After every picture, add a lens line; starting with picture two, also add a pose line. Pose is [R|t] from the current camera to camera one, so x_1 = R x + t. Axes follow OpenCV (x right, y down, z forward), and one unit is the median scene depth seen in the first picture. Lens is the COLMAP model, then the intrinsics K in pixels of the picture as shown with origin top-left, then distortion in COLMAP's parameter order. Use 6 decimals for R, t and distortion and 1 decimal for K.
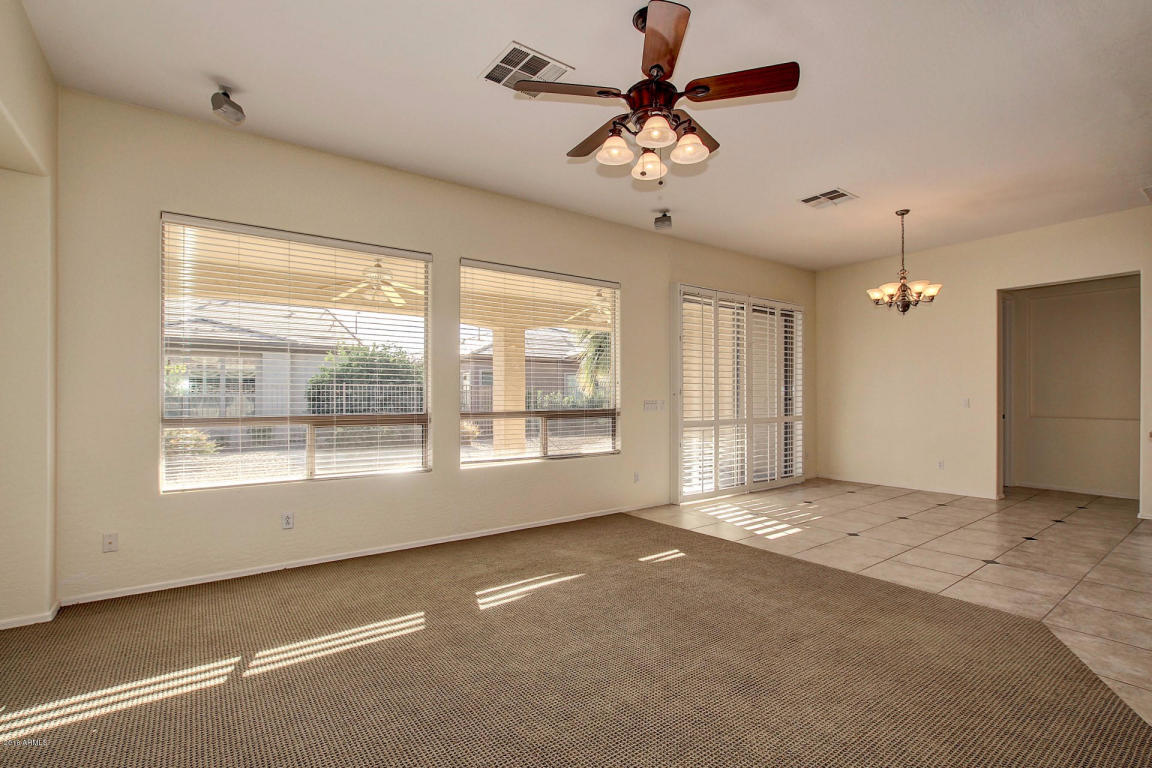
lens RADIAL K [[538.1, 0, 575.8], [0, 538.1, 392.0], [0, 0, 1]] dist [-0.021289, 0.000517]
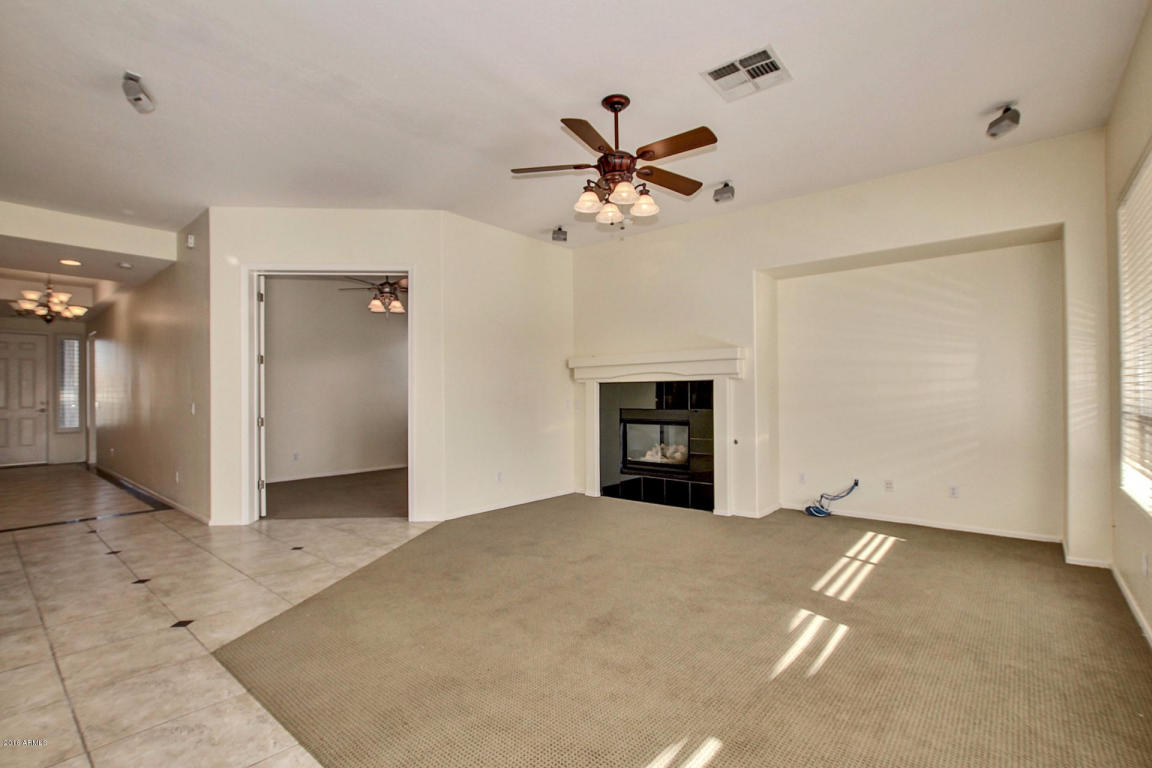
lens RADIAL K [[535.7, 0, 576.1], [0, 535.7, 392.1], [0, 0, 1]] dist [-0.026826, 0.000387]
pose [[-0.972039, 0.009780, -0.234617, 0.358248], [0.012343, 0.999879, -0.009460, 0.009074], [0.234496, -0.012091, -0.972042, 1.479285]]
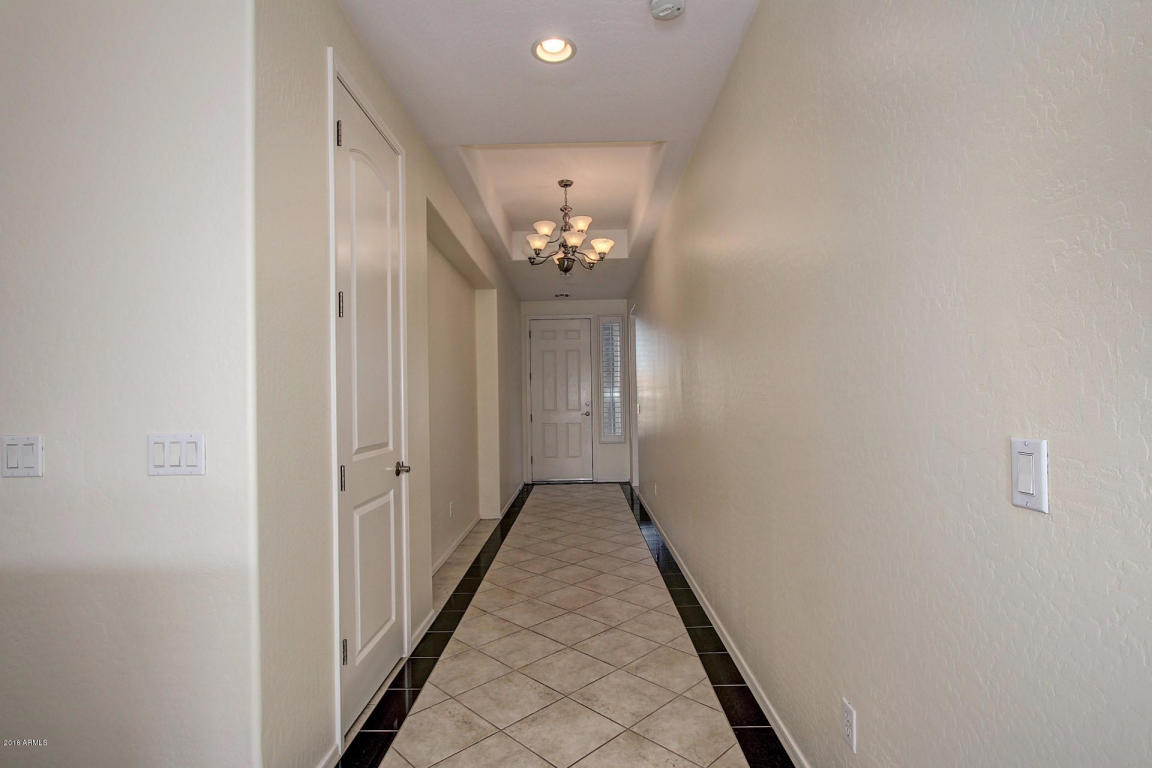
lens RADIAL K [[538.1, 0, 575.8], [0, 538.1, 392.0], [0, 0, 1]] dist [-0.021289, 0.000517]
pose [[-0.800548, 0.021651, 0.598877, 1.046526], [0.014822, 0.999757, -0.016332, -0.008096], [-0.599085, -0.004198, -0.800674, 0.154829]]
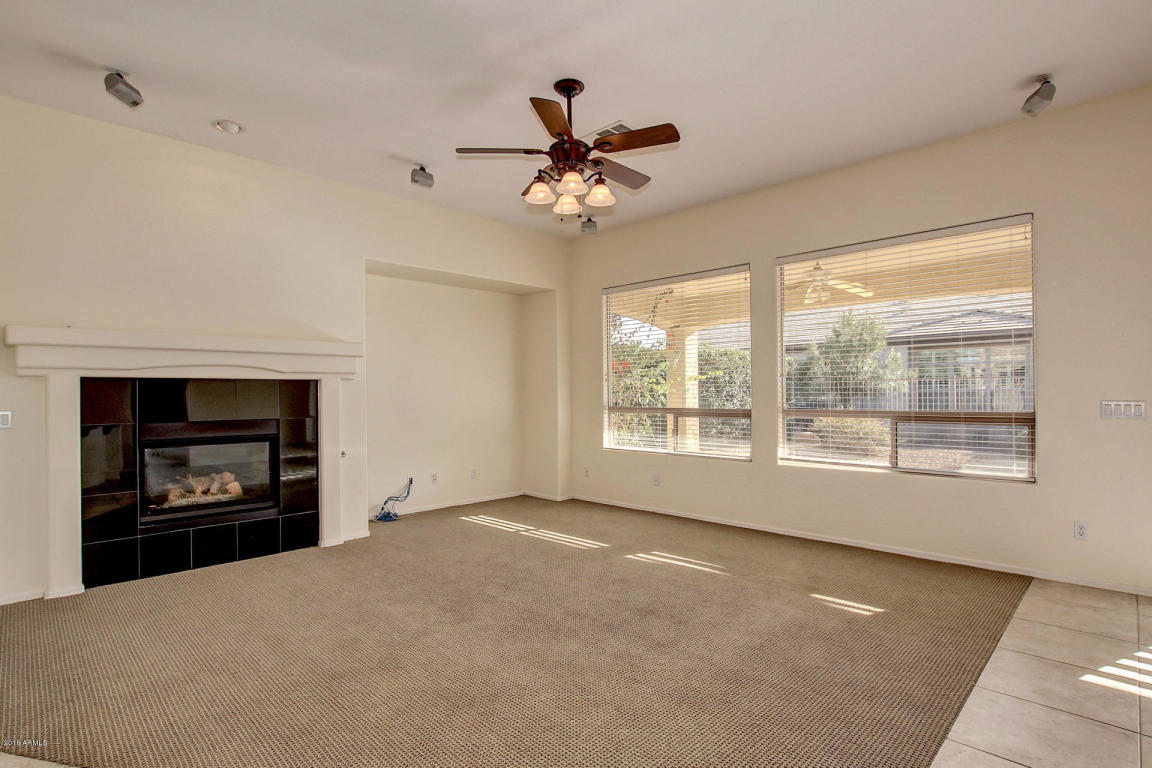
lens RADIAL K [[578.8, 0, 579.2], [0, 578.8, 391.7], [0, 0, 1]] dist [-0.022049, 0.000202]
pose [[0.159184, 0.001335, -0.987248, 0.960936], [0.012794, 0.999912, 0.003416, -0.003811], [0.987166, -0.013175, 0.159153, 0.535101]]
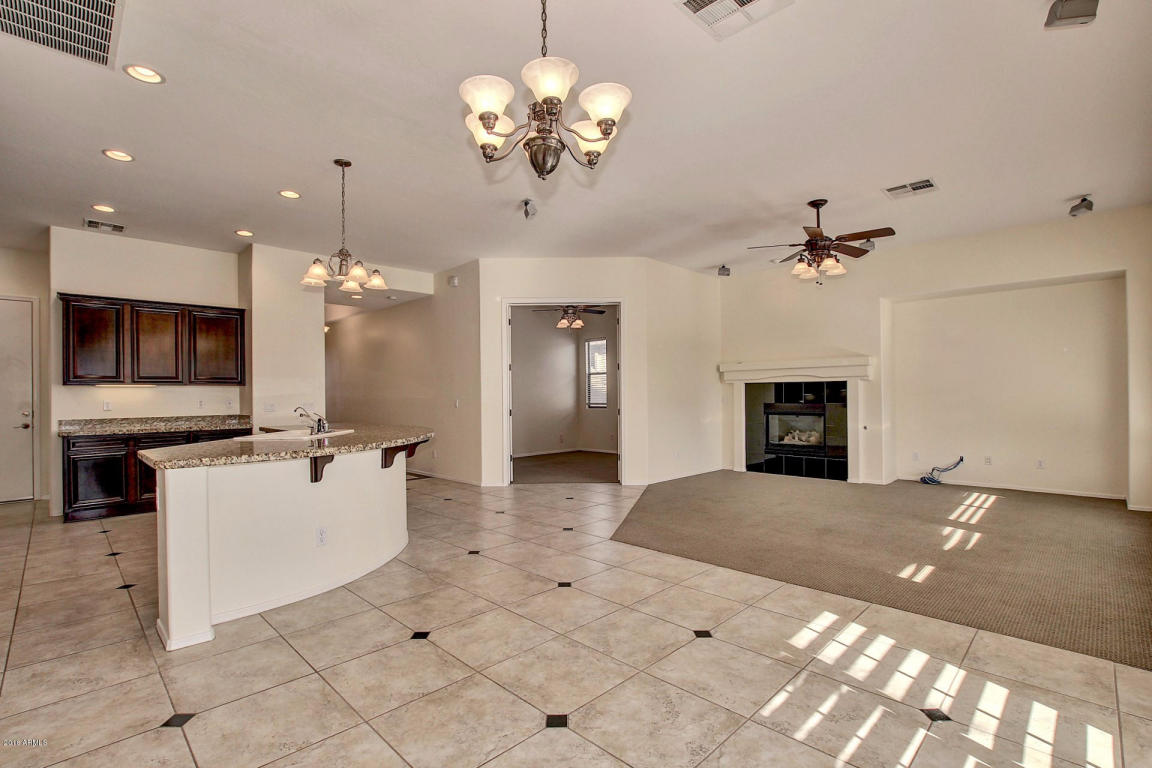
lens RADIAL K [[535.5, 0, 579.4], [0, 535.5, 393.2], [0, 0, 1]] dist [-0.035261, 0.006524]
pose [[-0.987196, 0.012731, -0.159005, 0.893499], [0.013985, 0.999879, -0.006771, 0.010176], [0.158900, -0.008908, -0.987255, 1.872185]]
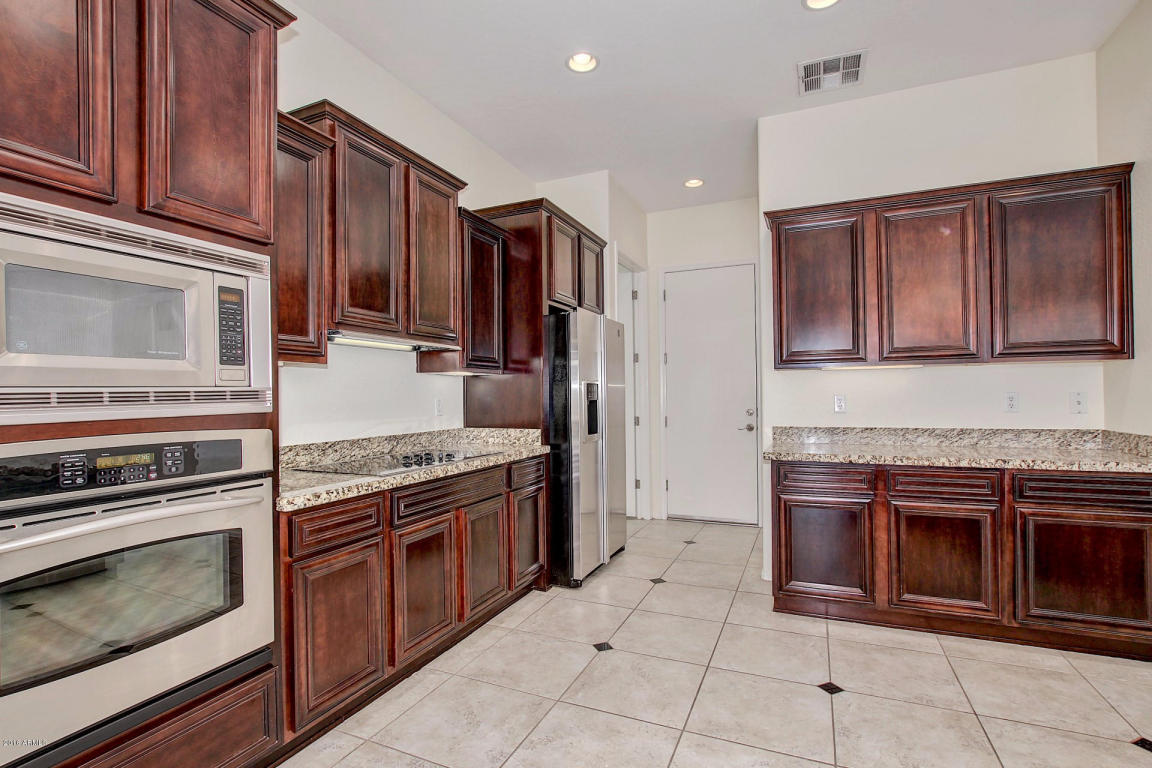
lens RADIAL K [[530.1, 0, 574.7], [0, 530.1, 391.9], [0, 0, 1]] dist [-0.019717, 0.000317]
pose [[-0.497530, 0.012613, 0.867355, 1.461679], [0.008687, 0.999917, -0.009558, 0.000926], [-0.867403, 0.002779, -0.497598, 0.979612]]
